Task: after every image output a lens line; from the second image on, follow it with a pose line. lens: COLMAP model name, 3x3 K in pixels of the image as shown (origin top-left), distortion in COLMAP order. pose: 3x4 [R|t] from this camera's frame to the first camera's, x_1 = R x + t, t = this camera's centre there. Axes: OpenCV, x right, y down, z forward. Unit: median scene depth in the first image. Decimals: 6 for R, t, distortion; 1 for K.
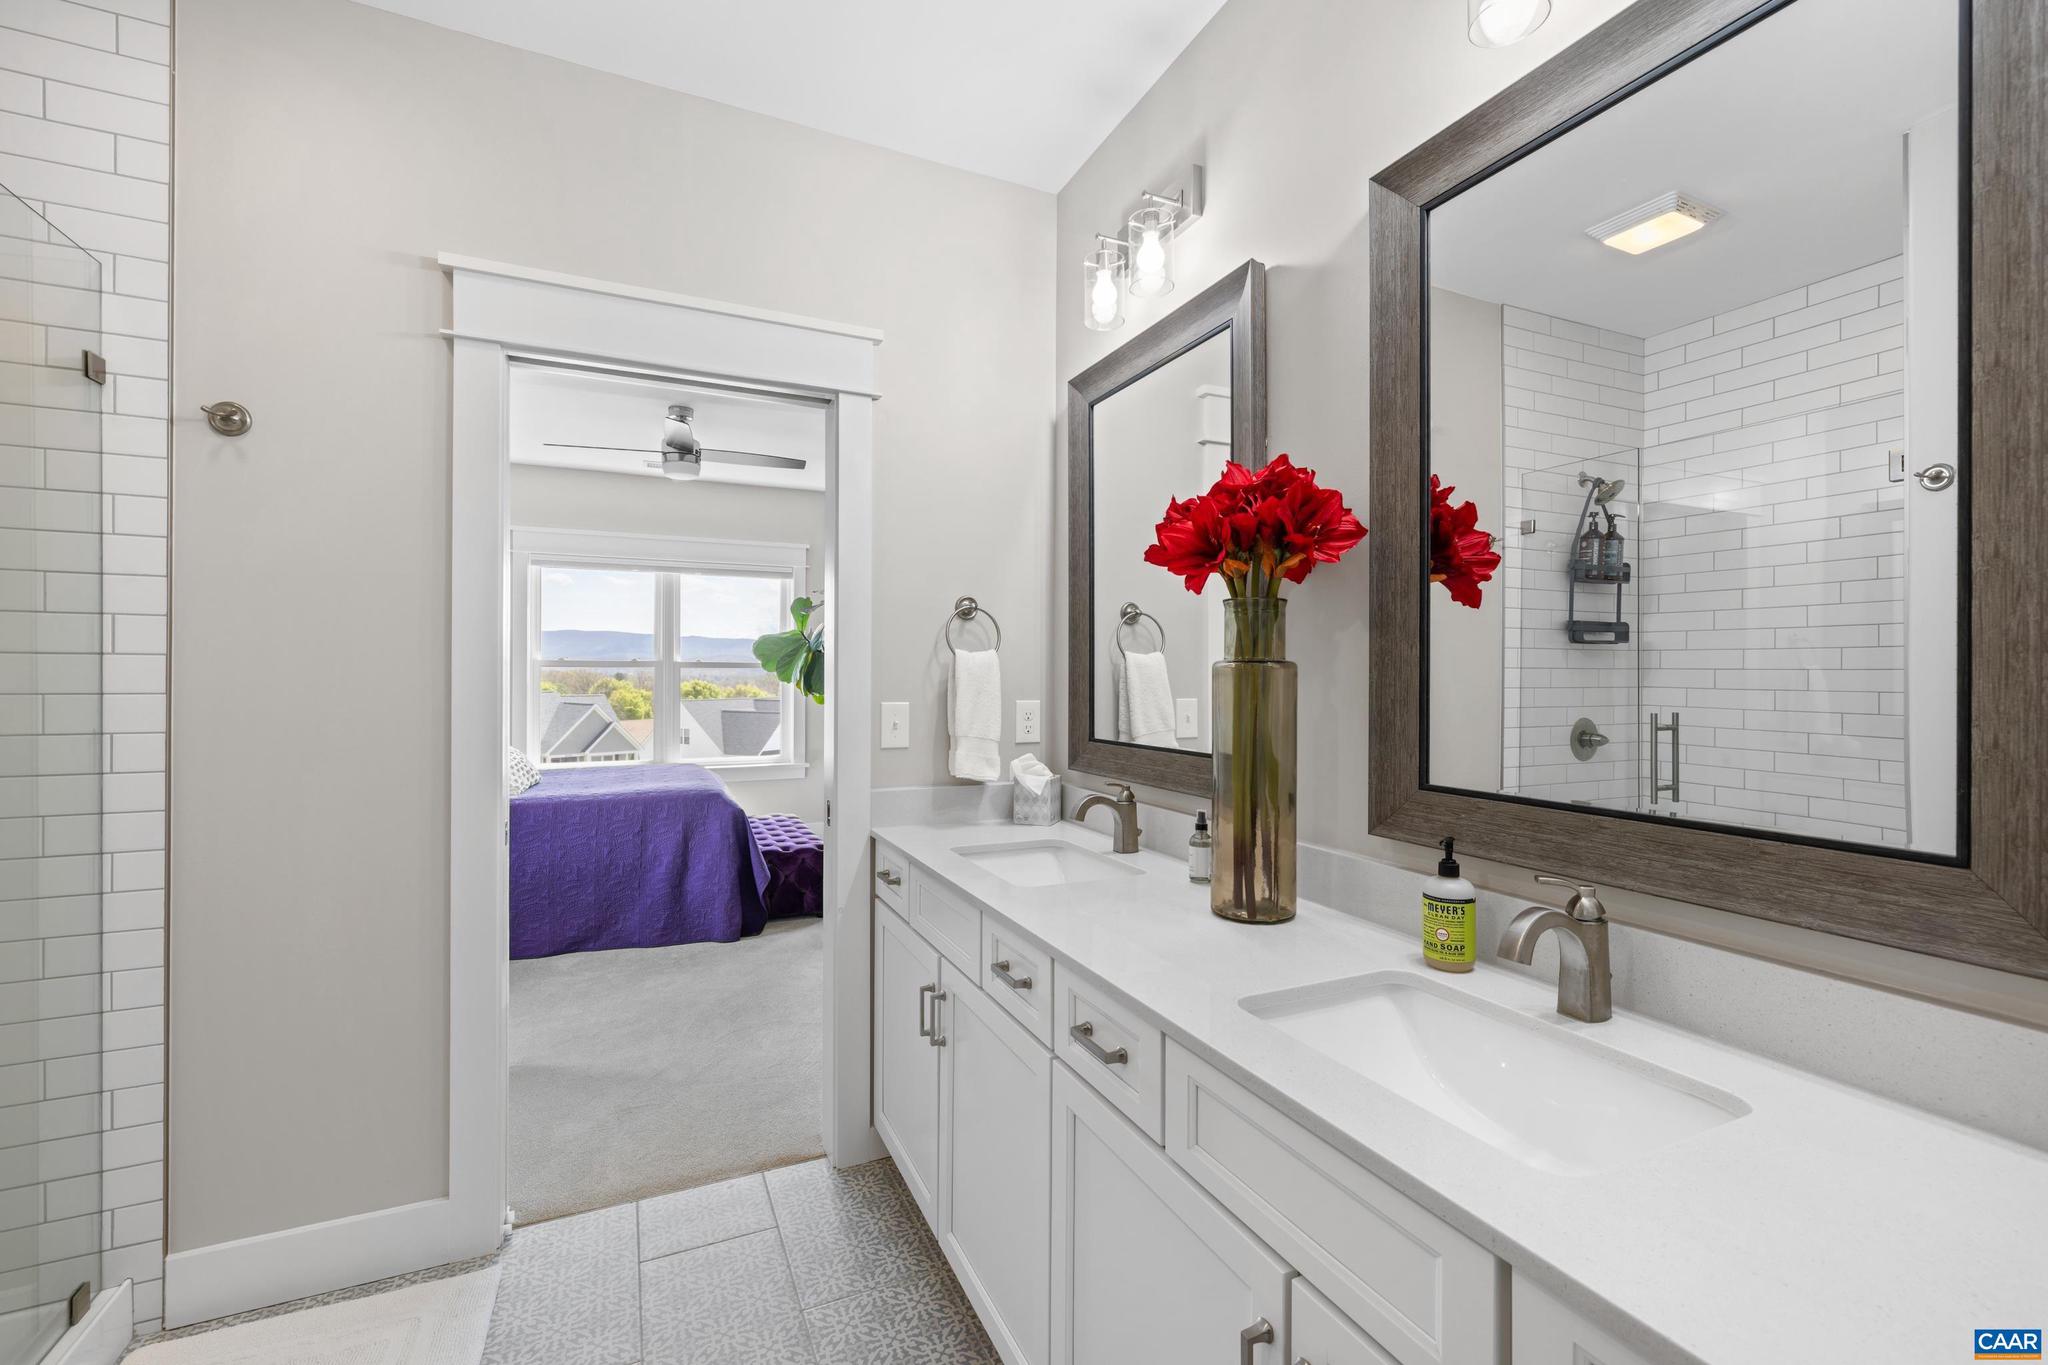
lens RADIAL K [[867.1, 0, 1025.4], [0, 867.1, 676.9], [0, 0, 1]] dist [0.002363, -0.000556]
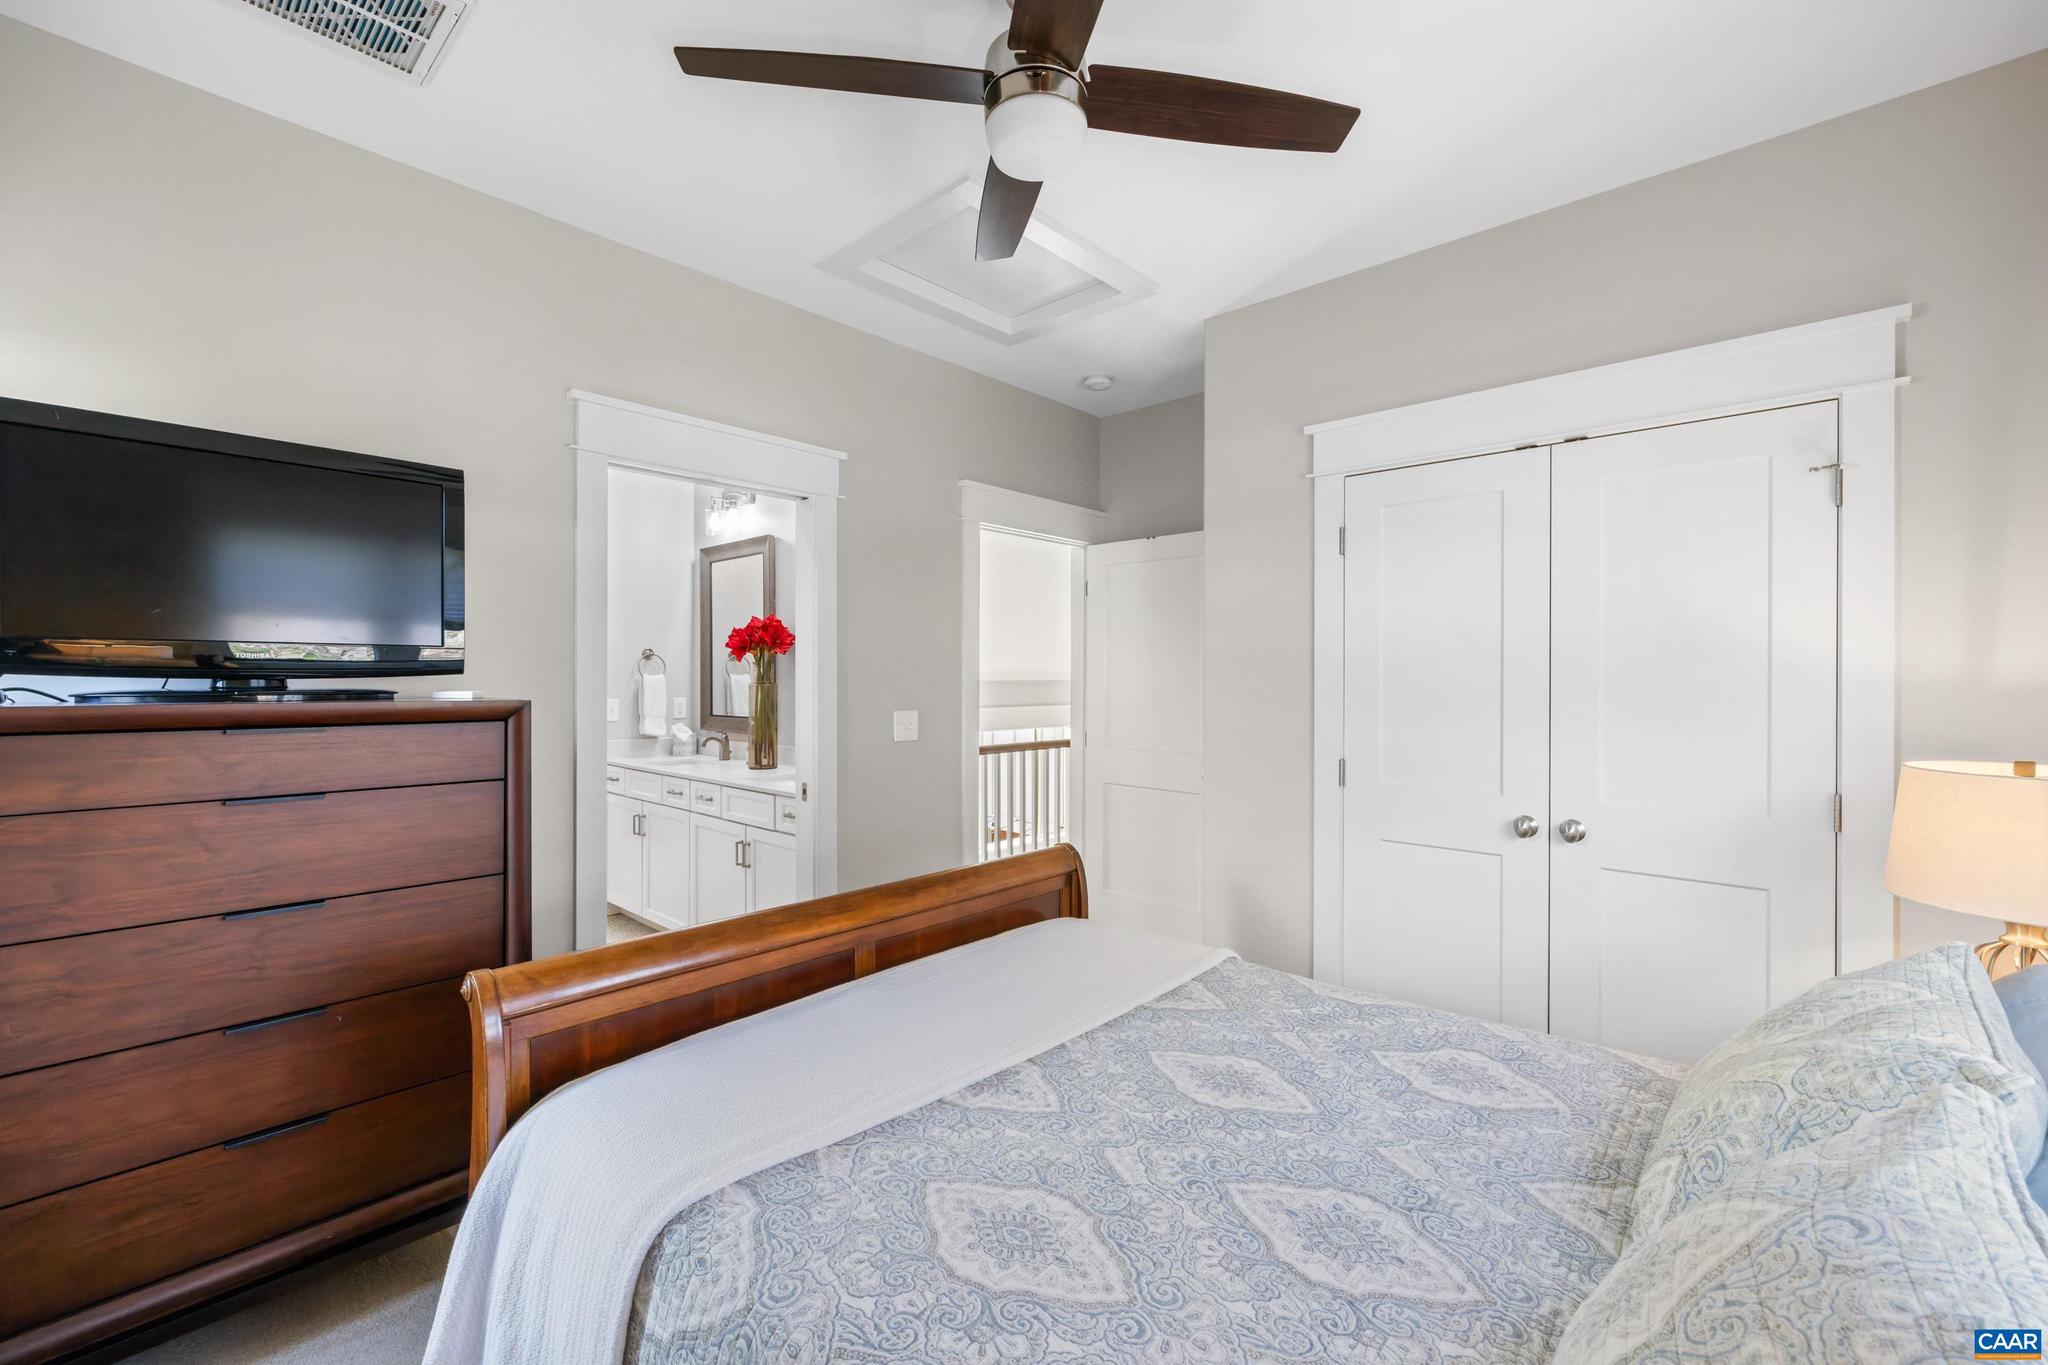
lens RADIAL K [[867.1, 0, 1031.7], [0, 867.1, 676.4], [0, 0, 1]] dist [0.002363, -0.000556]
pose [[0.924341, -0.002802, 0.381556, -0.011761], [0.002541, 0.999996, 0.001189, -0.027353], [-0.381558, -0.000129, 0.924345, -1.384509]]
